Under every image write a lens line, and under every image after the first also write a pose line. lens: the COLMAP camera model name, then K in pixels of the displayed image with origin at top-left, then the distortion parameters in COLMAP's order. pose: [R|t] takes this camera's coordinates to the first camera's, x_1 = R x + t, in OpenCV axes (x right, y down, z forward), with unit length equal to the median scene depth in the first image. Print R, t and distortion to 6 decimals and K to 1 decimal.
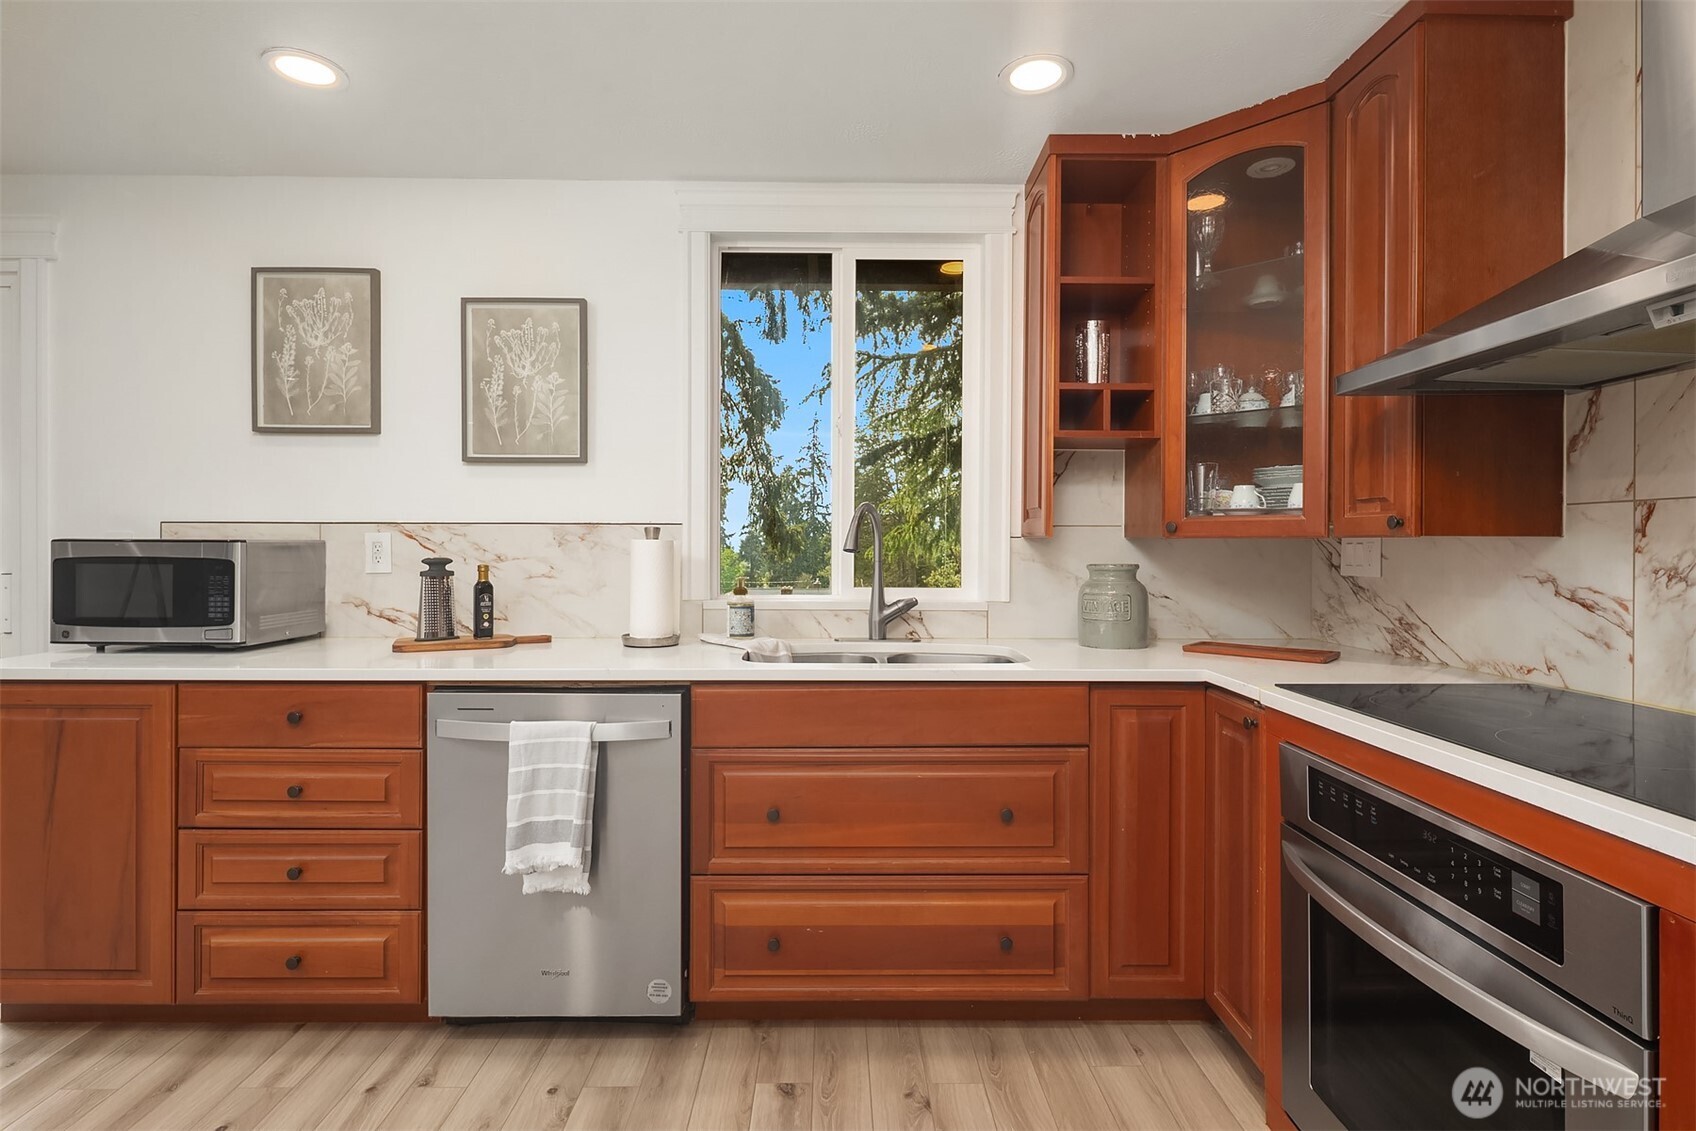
lens RADIAL K [[825.7, 0, 840.9], [0, 825.7, 545.2], [0, 0, 1]] dist [0.003049, -0.003093]
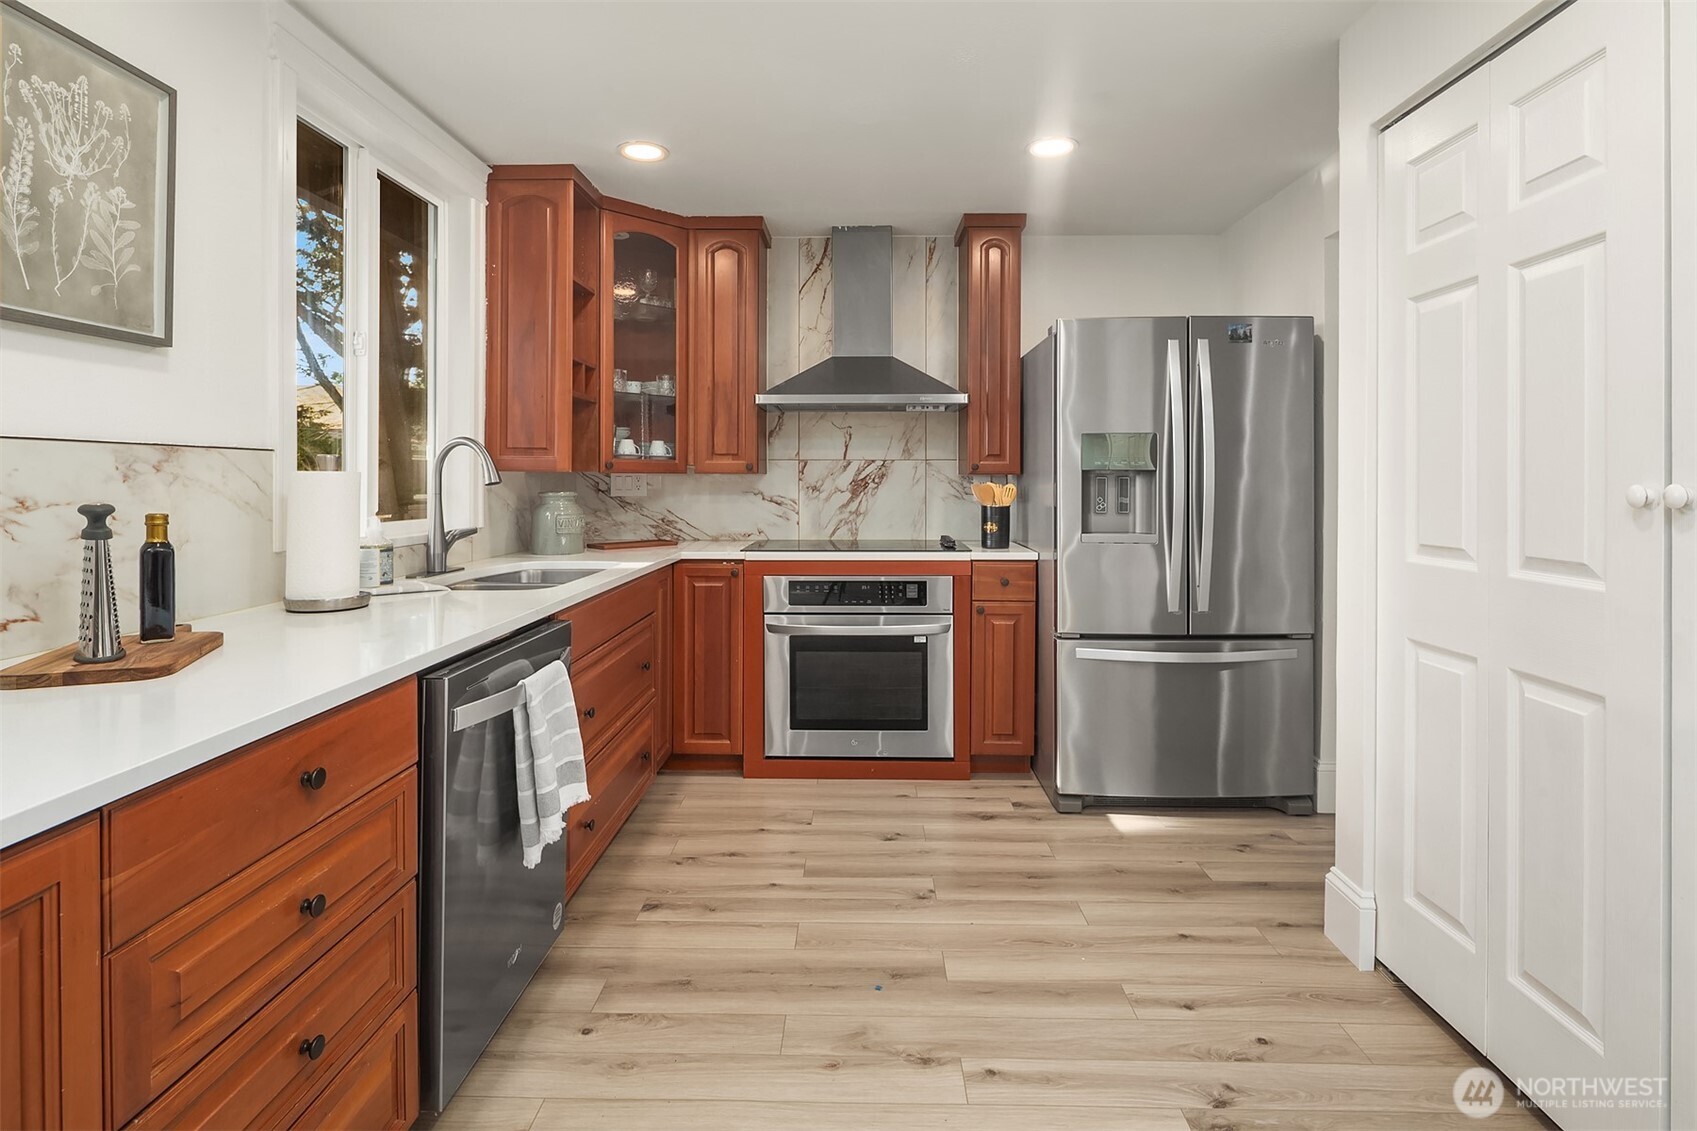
lens RADIAL K [[826.2, 0, 847.4], [0, 826.2, 482.6], [0, 0, 1]] dist [0.003049, -0.003093]
pose [[0.032766, -0.007865, 0.999432, -1.096169], [-0.001215, 0.999968, 0.007909, -0.003583], [-0.999462, -0.001473, 0.032755, 0.544969]]
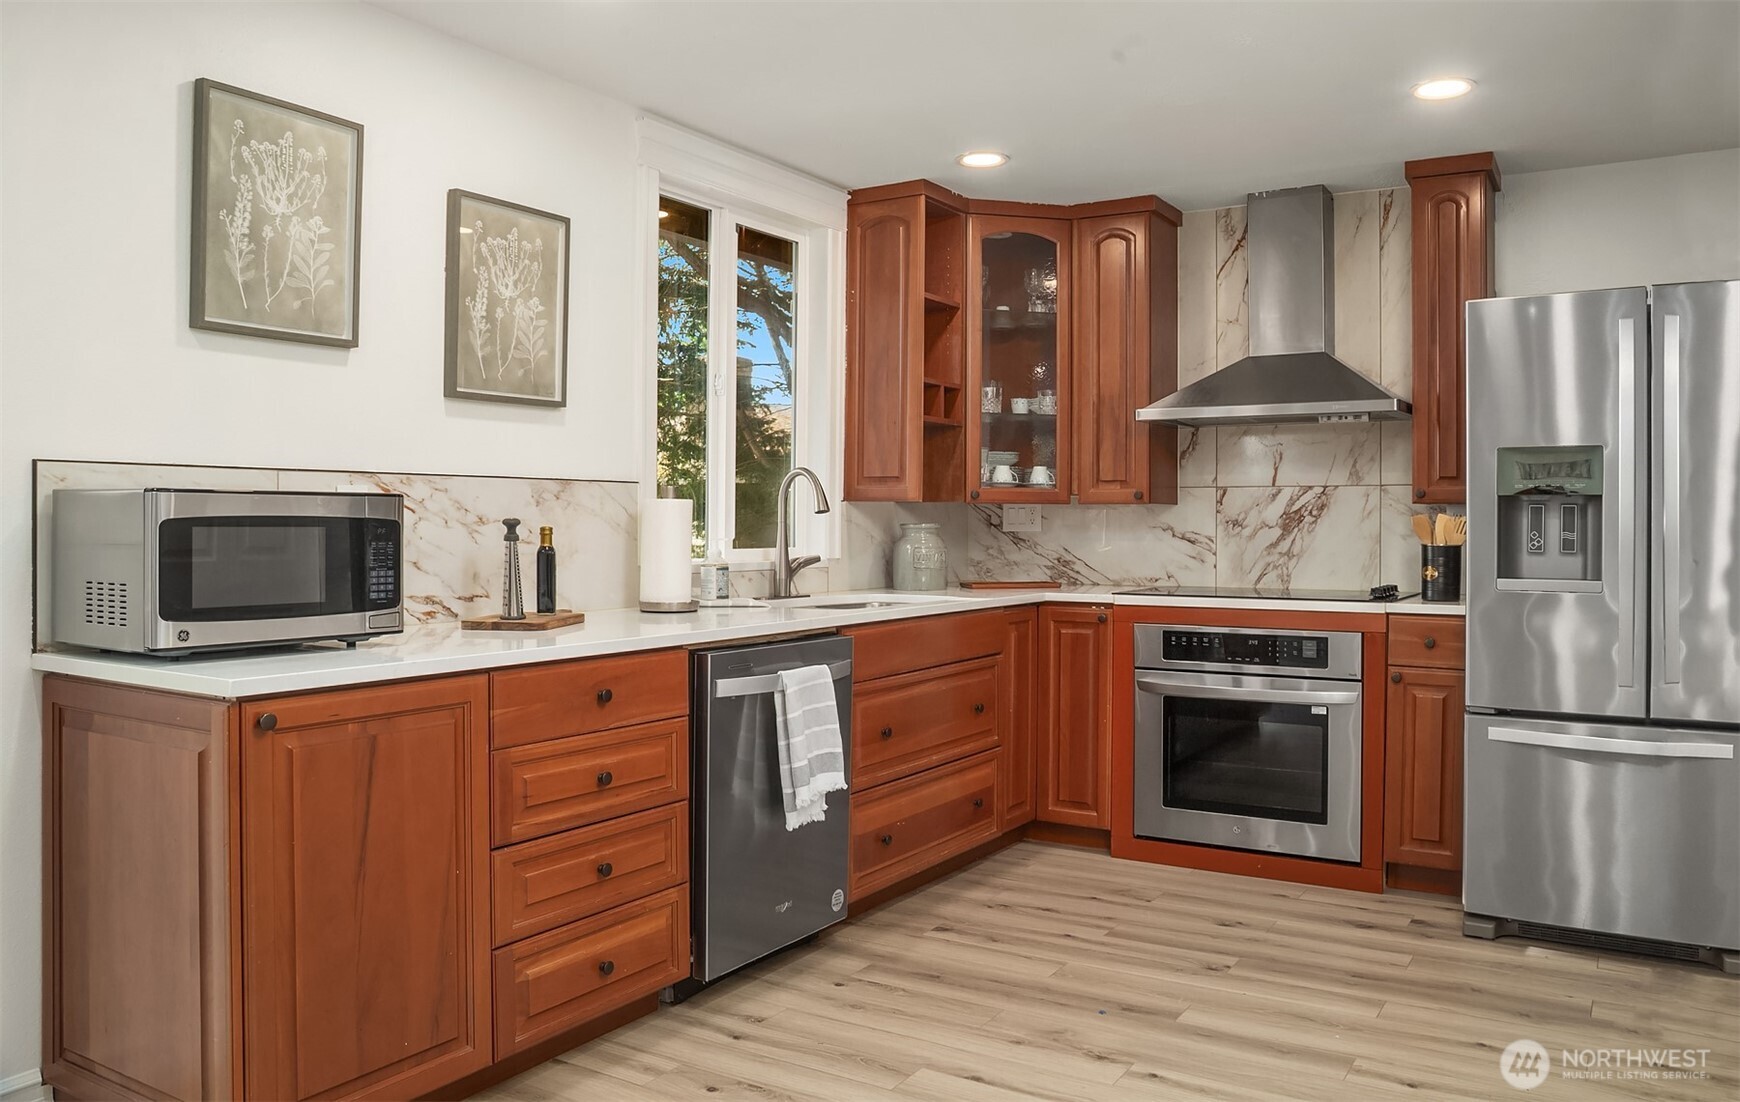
lens RADIAL K [[1293.3, 0, 880.3], [0, 1293.3, 534.2], [0, 0, 1]] dist [-0.086747, 0.013112]
pose [[0.536928, -0.010048, 0.843568, -1.489794], [-0.001483, 0.999916, 0.012854, 0.015121], [-0.843627, -0.008153, 0.536868, 0.010082]]
